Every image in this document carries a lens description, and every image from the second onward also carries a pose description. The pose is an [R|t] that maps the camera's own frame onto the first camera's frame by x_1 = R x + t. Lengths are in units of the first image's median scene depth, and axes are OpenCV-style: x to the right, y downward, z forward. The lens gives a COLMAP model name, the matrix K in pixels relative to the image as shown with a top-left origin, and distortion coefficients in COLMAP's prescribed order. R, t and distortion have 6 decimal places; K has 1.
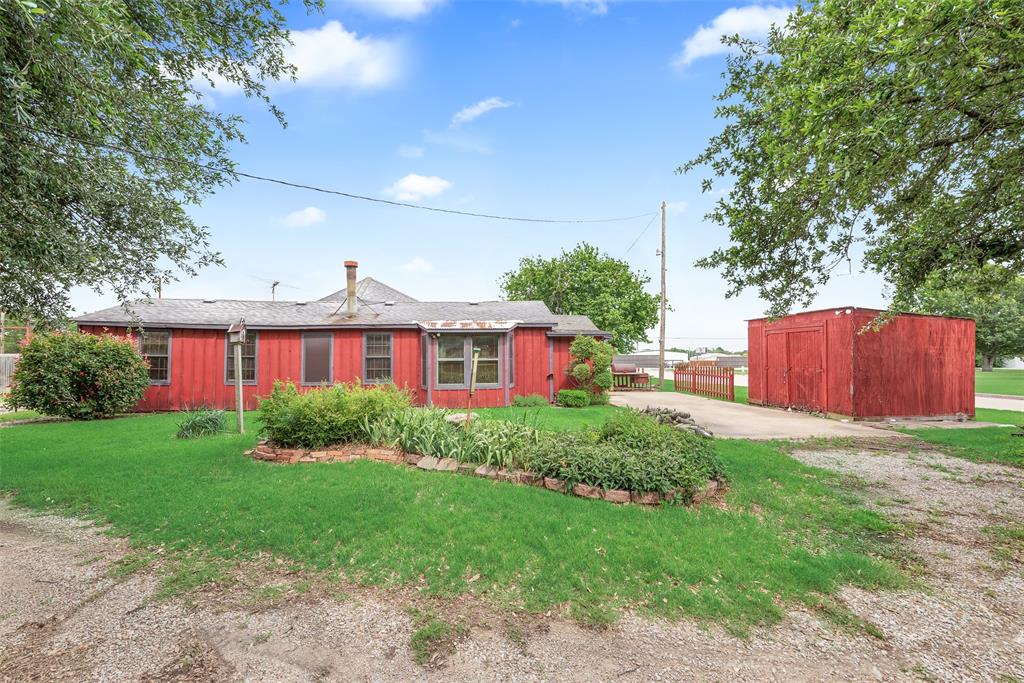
lens RADIAL K [[414.6, 0, 513.7], [0, 414.6, 343.2], [0, 0, 1]] dist [0.009535, -0.000129]
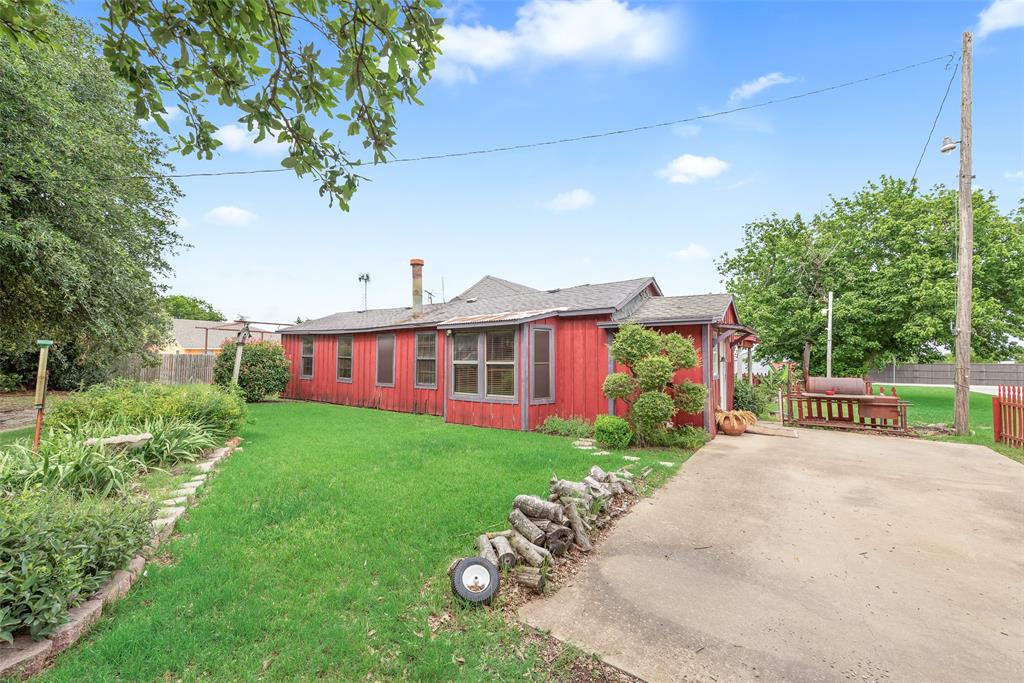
lens RADIAL K [[414.6, 0, 513.7], [0, 414.6, 343.2], [0, 0, 1]] dist [0.009535, -0.000129]
pose [[0.742720, -0.017721, -0.669368, 0.432343], [0.009285, 0.999826, -0.016167, 0.015695], [0.669538, 0.005792, 0.742755, 0.456507]]
